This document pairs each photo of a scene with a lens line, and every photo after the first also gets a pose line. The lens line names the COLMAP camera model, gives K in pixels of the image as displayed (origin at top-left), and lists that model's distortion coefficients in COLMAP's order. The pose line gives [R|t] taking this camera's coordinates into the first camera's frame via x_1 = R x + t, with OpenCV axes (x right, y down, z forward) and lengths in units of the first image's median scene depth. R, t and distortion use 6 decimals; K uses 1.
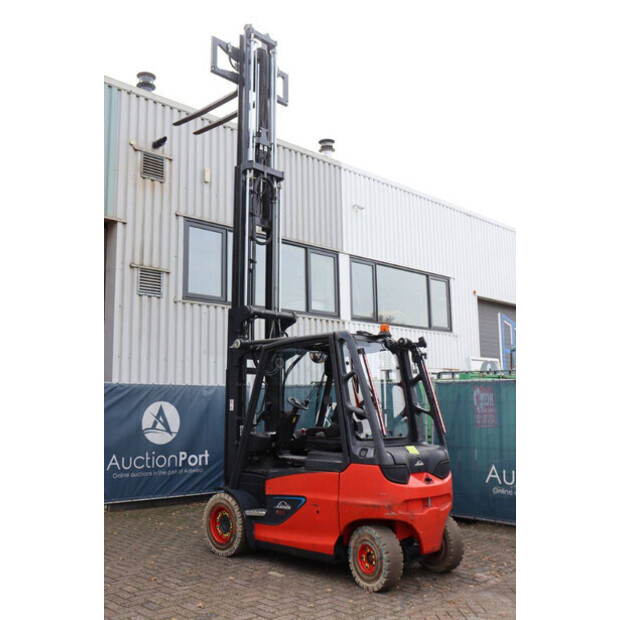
lens RADIAL K [[651.7, 0, 310.0], [0, 651.7, 310.0], [0, 0, 1]] dist [-0.049482, 0.010272]
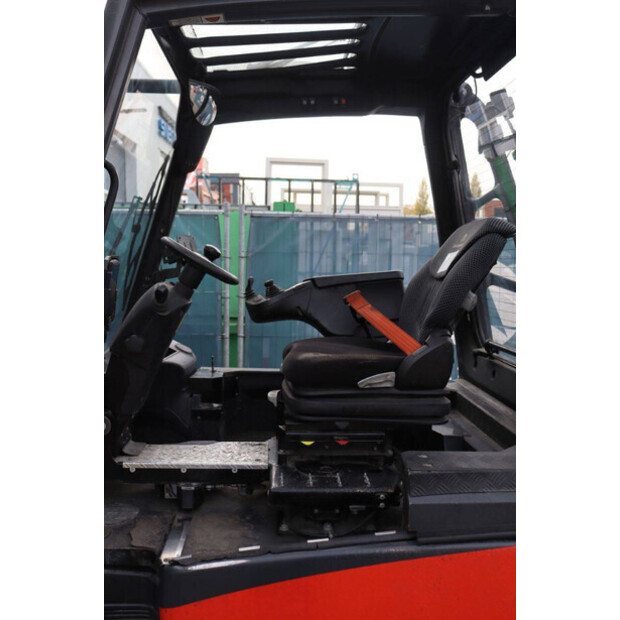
lens RADIAL K [[623.7, 0, 310.0], [0, 623.7, 310.0], [0, 0, 1]] dist [-0.007403, 0.000746]
pose [[0.682345, -0.054093, 0.729026, -0.146369], [-0.120639, 0.975253, 0.185277, 0.094284], [-0.721007, -0.214372, 0.658933, 0.677974]]
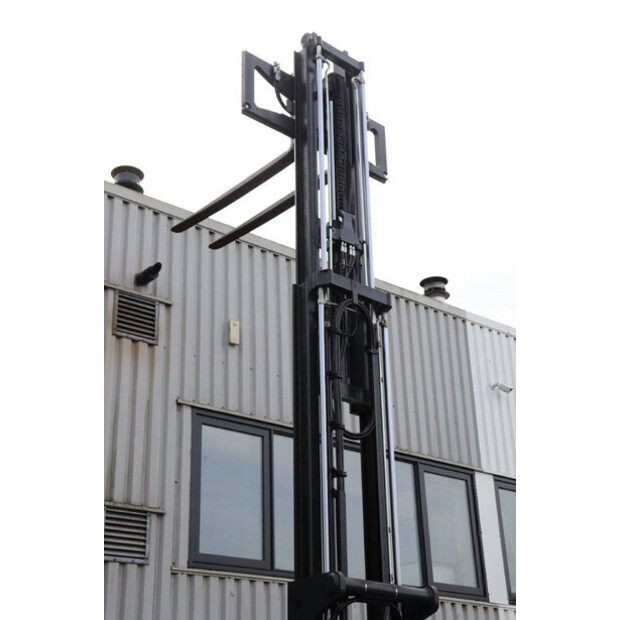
lens RADIAL K [[988.0, 0, 310.0], [0, 988.0, 310.0], [0, 0, 1]] dist [-0.000077, 1.058621]
pose [[0.996721, -0.046628, -0.066122, -0.051868], [0.027109, 0.962458, -0.270074, 0.003371], [0.076233, 0.267396, 0.960566, 0.267655]]
